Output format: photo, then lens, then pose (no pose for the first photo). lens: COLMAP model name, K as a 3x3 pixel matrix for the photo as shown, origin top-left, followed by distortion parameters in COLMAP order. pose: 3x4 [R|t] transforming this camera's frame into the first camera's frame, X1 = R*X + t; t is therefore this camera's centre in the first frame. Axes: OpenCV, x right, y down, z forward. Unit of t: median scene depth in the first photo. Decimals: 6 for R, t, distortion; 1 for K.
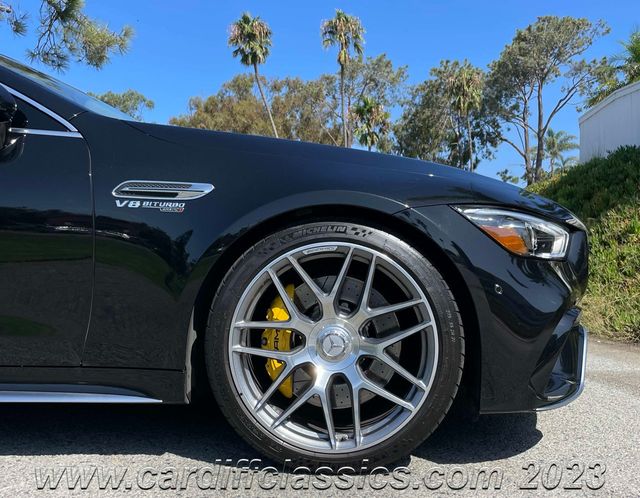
lens RADIAL K [[725.8, 0, 320.0], [0, 725.8, 249.0], [0, 0, 1]] dist [0.081546, -0.004371]
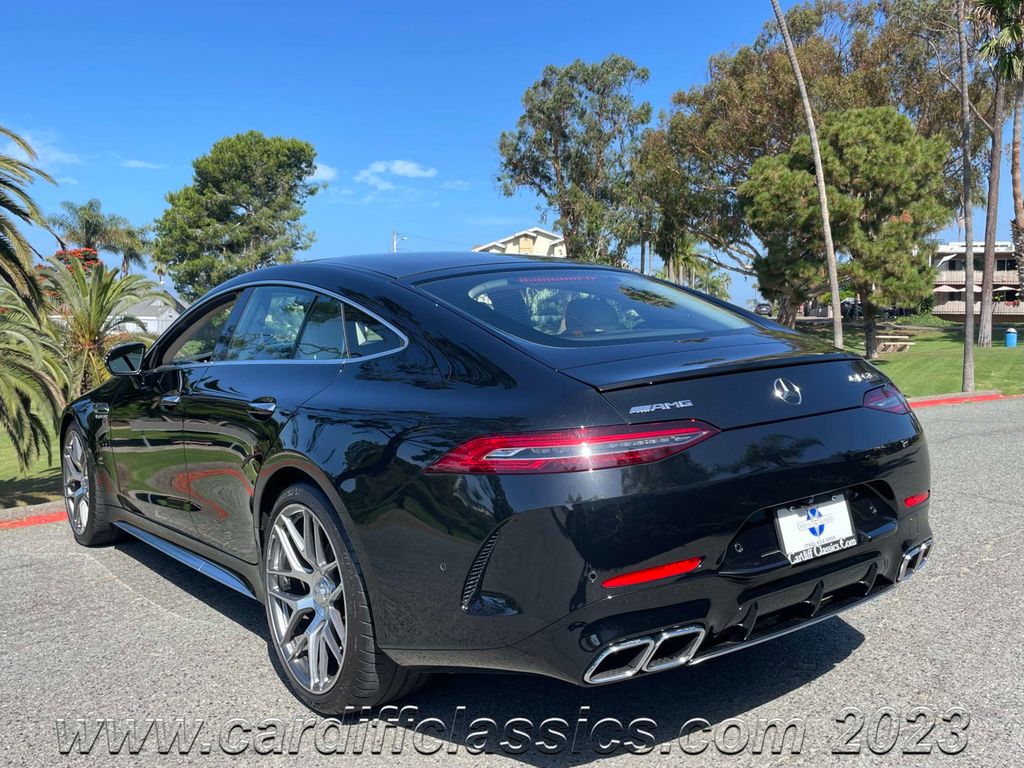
lens RADIAL K [[952.1, 0, 506.4], [0, 952.1, 377.0], [0, 0, 1]] dist [0.104610, -0.180906]
pose [[0.898068, 0.028212, -0.438950, 0.034874], [0.009472, 0.996469, 0.083424, -0.011641], [0.439754, -0.079078, 0.894630, 0.225928]]
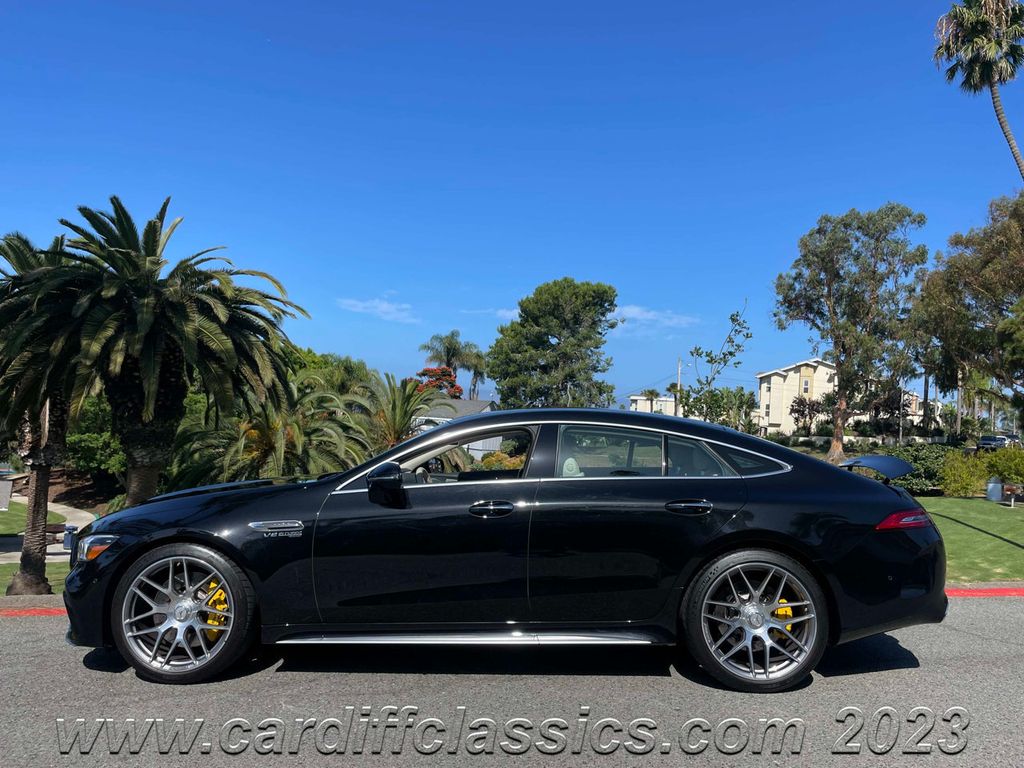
lens RADIAL K [[794.7, 0, 510.3], [0, 794.7, 381.3], [0, 0, 1]] dist [0.080297, -0.118466]
pose [[0.680681, 0.003041, -0.732573, 0.059735], [-0.038975, 0.998725, -0.032069, -0.014670], [0.731542, 0.050381, 0.679932, 0.274252]]
